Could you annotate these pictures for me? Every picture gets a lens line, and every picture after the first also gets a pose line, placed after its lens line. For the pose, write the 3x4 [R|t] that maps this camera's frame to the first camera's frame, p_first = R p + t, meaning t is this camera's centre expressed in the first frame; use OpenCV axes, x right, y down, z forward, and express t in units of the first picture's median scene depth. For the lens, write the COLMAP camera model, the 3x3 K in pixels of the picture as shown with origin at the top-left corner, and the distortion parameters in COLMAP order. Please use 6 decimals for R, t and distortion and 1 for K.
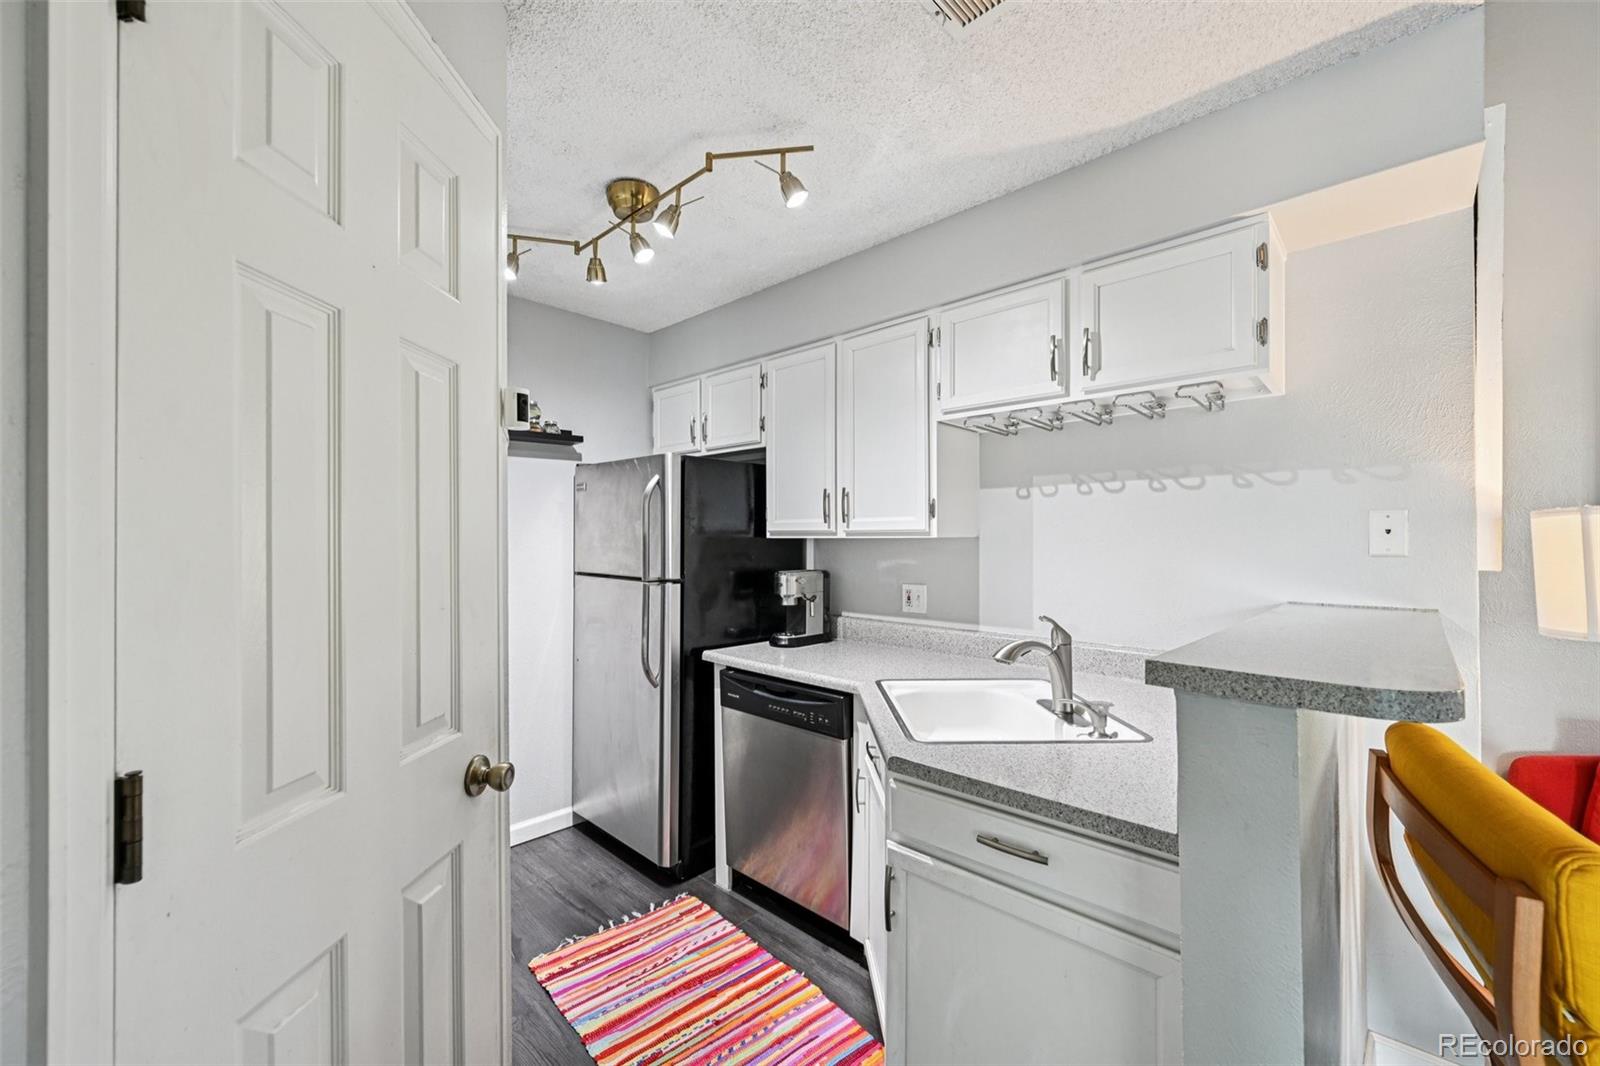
lens RADIAL K [[634.2, 0, 801.6], [0, 634.2, 546.1], [0, 0, 1]] dist [0.003863, 0.000726]
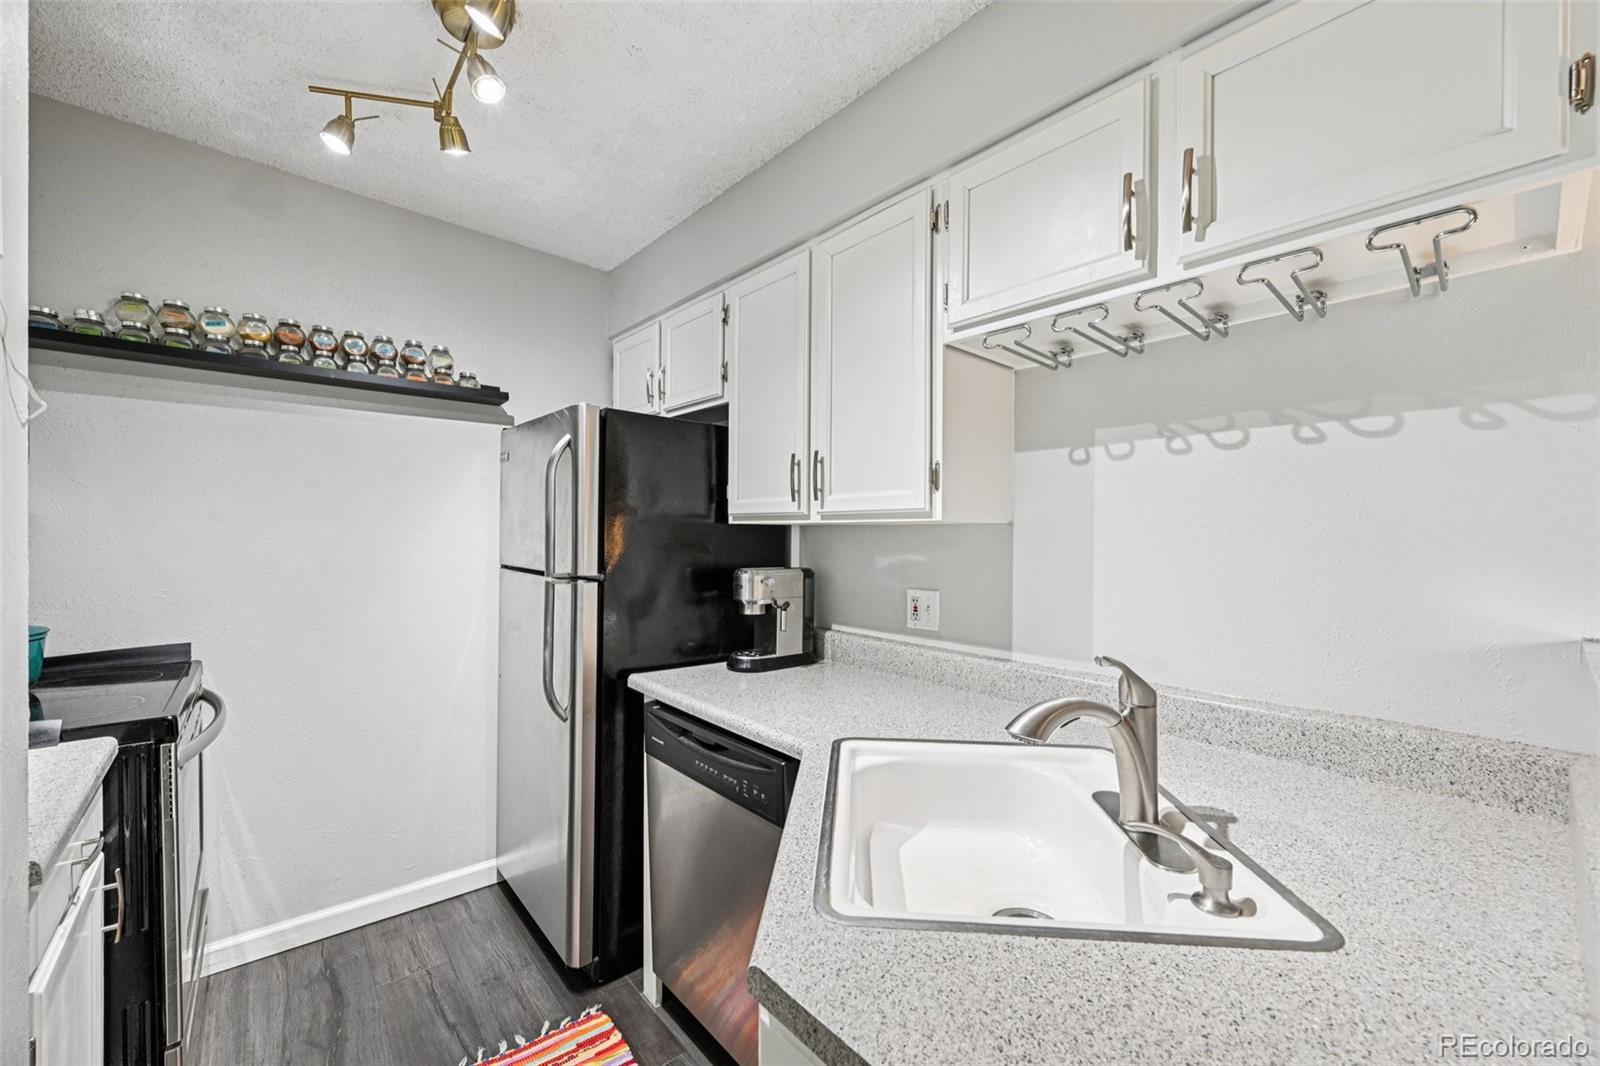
lens RADIAL K [[634.2, 0, 807.0], [0, 634.2, 538.0], [0, 0, 1]] dist [0.003863, 0.000726]
pose [[0.995584, 0.013812, -0.092859, 0.130034], [-0.015032, 0.999809, -0.012452, 0.014891], [0.092669, 0.013792, 0.995601, 0.318378]]
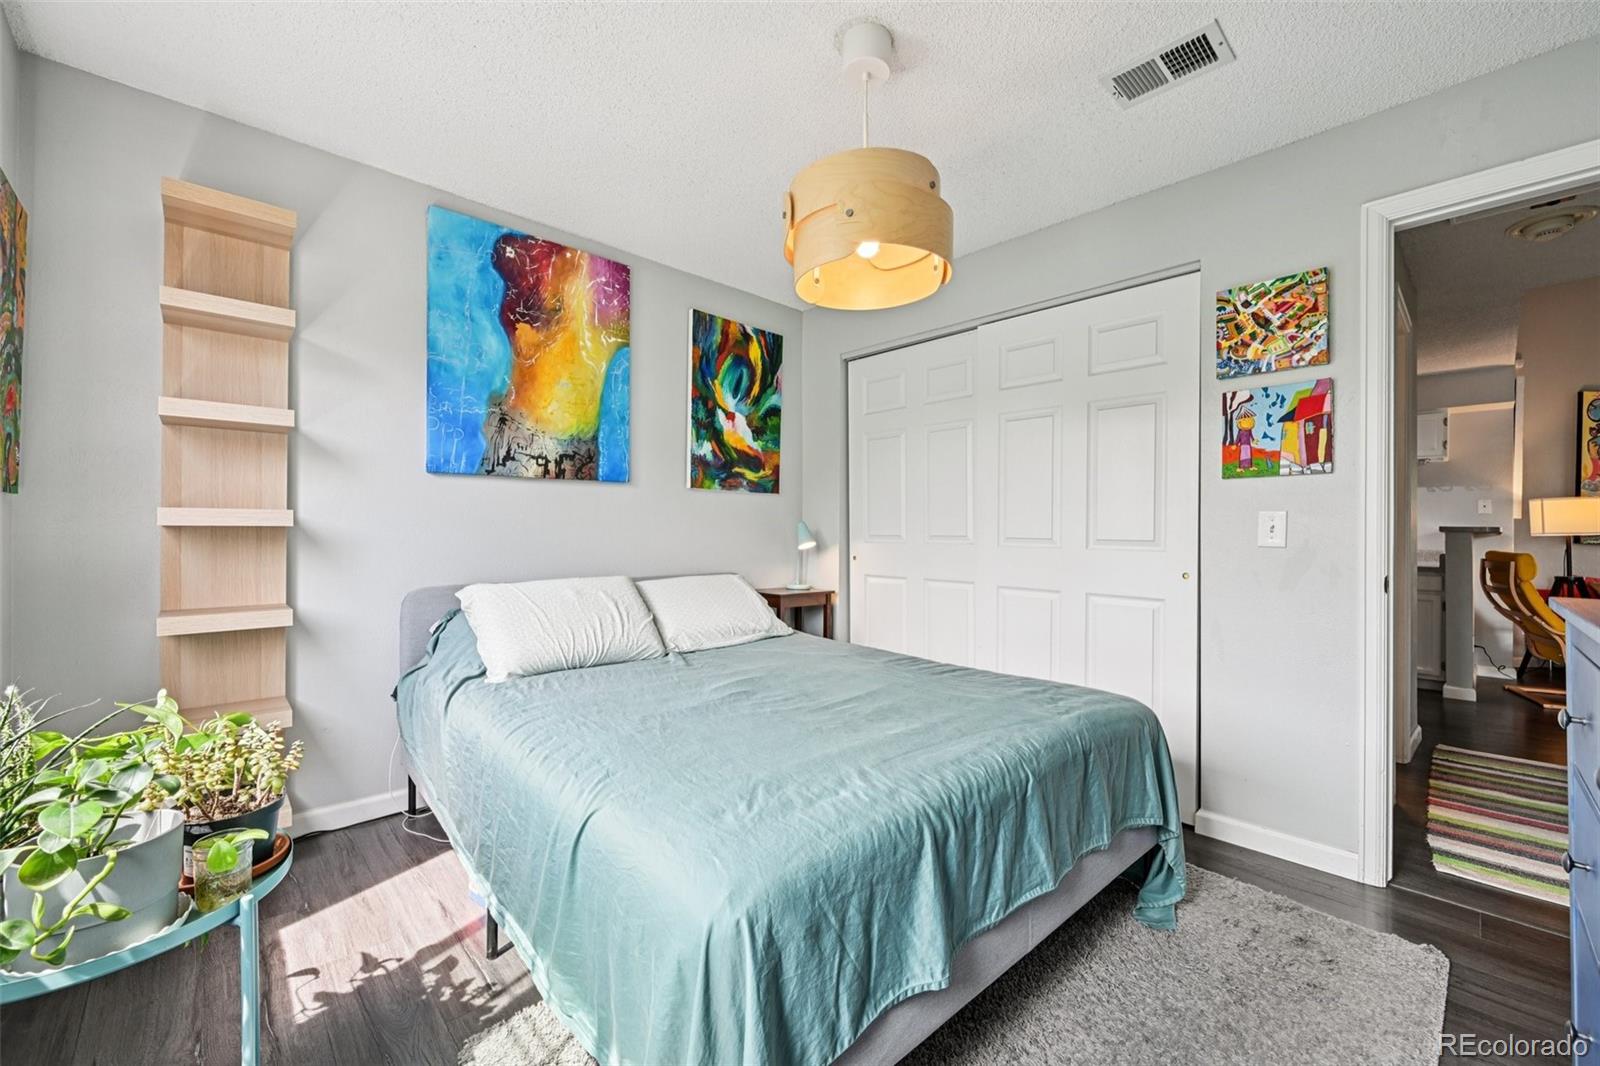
lens RADIAL K [[634.2, 0, 808.2], [0, 634.2, 540.1], [0, 0, 1]] dist [0.003863, 0.000726]
pose [[0.998711, 0.011649, -0.049411, -0.590981], [-0.011527, 0.999930, 0.002758, 0.045159], [0.049440, -0.002185, 0.998775, -0.605475]]
